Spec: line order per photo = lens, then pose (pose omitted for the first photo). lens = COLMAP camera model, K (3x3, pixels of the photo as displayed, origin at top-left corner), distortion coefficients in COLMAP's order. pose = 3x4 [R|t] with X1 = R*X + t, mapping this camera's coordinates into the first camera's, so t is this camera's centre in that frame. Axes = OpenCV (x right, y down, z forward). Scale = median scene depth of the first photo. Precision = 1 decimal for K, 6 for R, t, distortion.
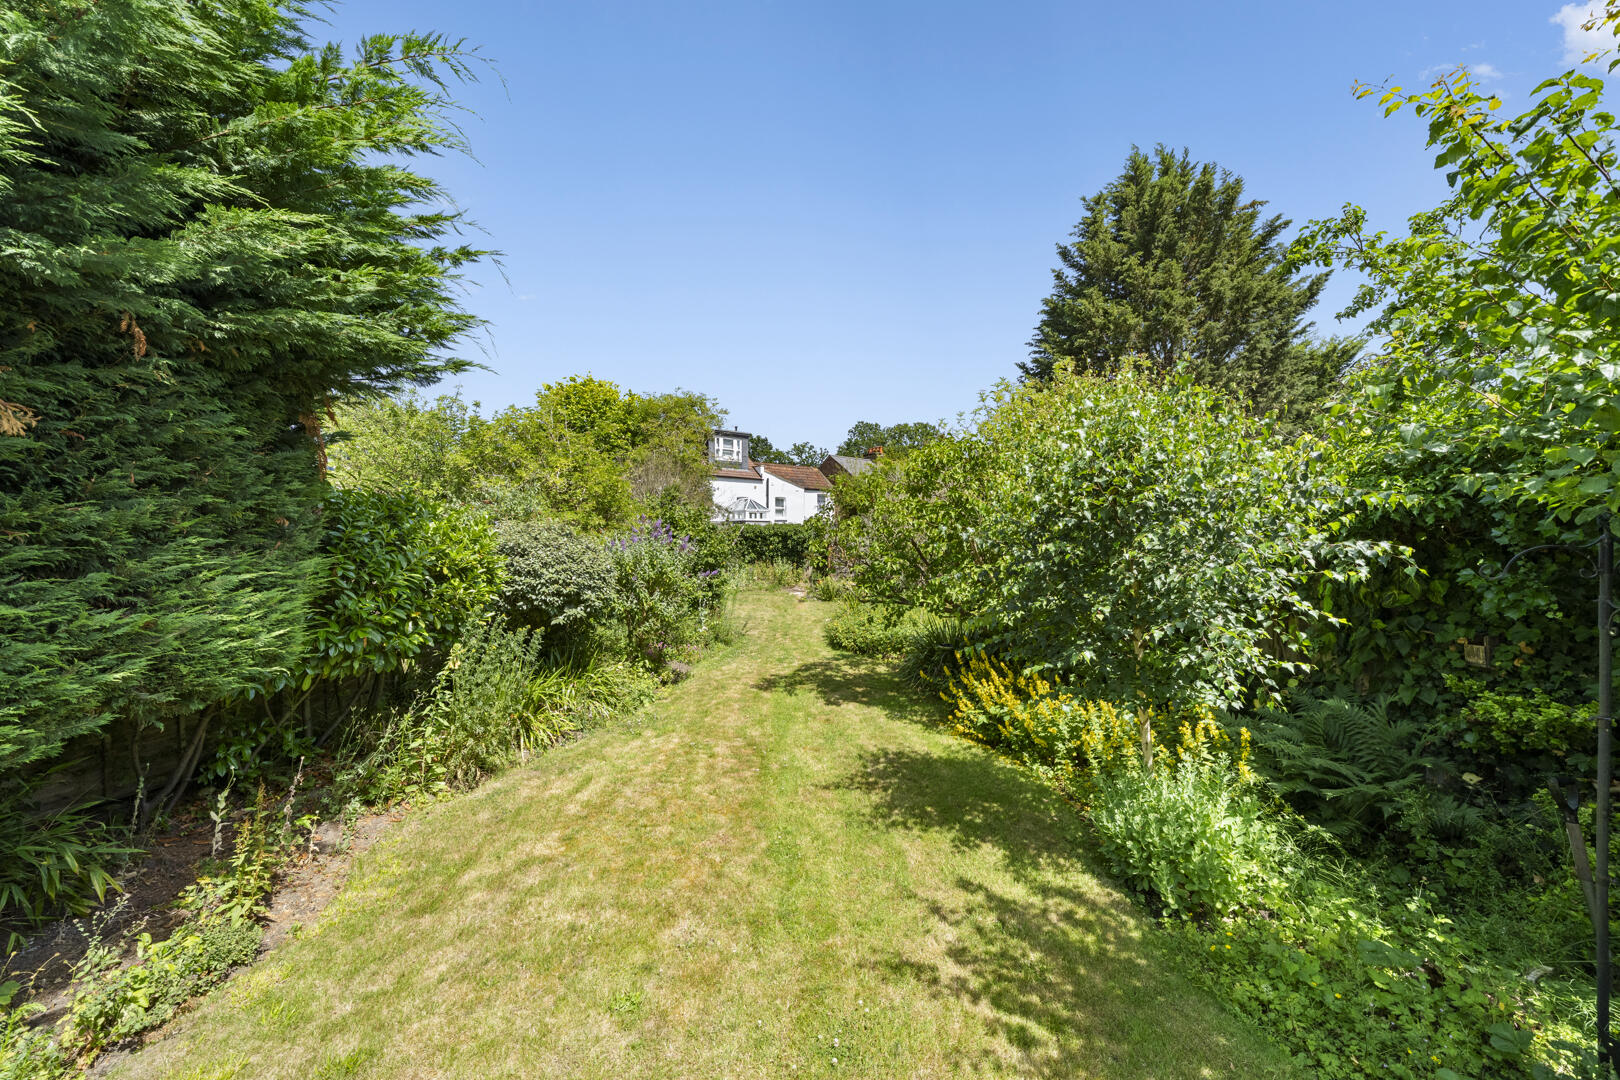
lens RADIAL K [[557.3, 0, 821.9], [0, 557.3, 530.3], [0, 0, 1]] dist [-0.001075, -0.000465]
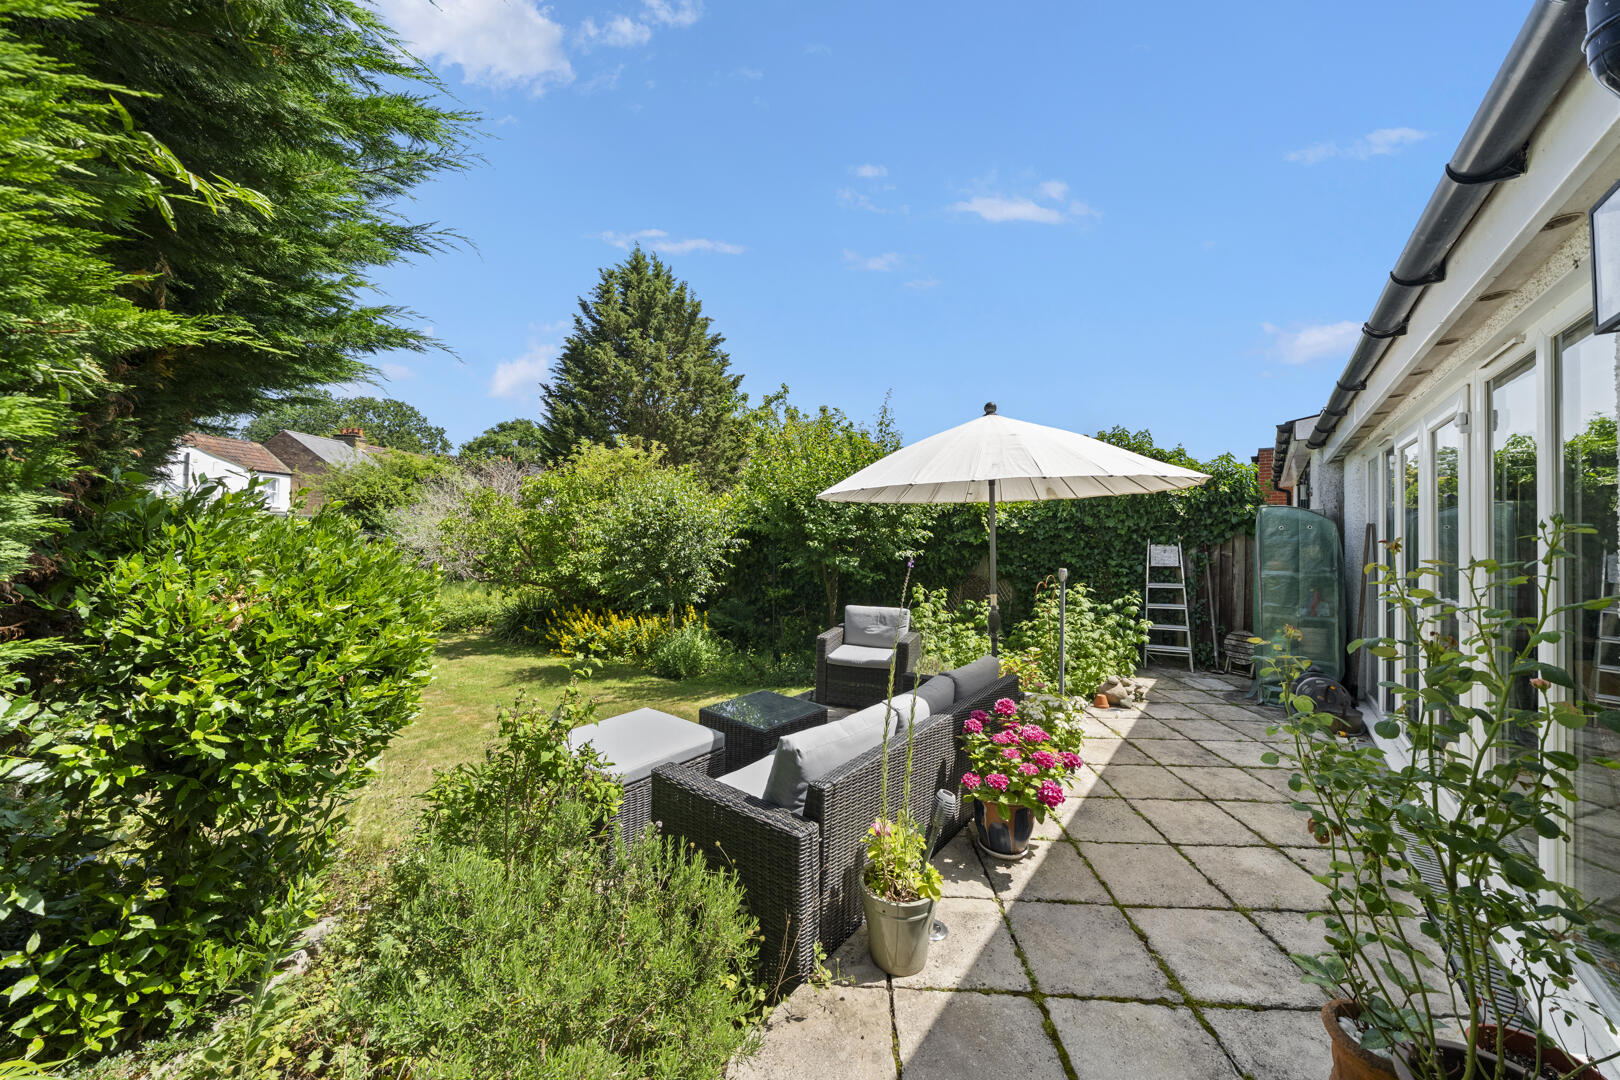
lens RADIAL K [[557.3, 0, 814.5], [0, 557.3, 536.2], [0, 0, 1]] dist [-0.001075, -0.000465]
pose [[0.650271, 0.003374, 0.759695, -0.201080], [-0.017332, 0.999796, 0.010395, -0.006200], [-0.759505, -0.019926, 0.650197, -0.242189]]
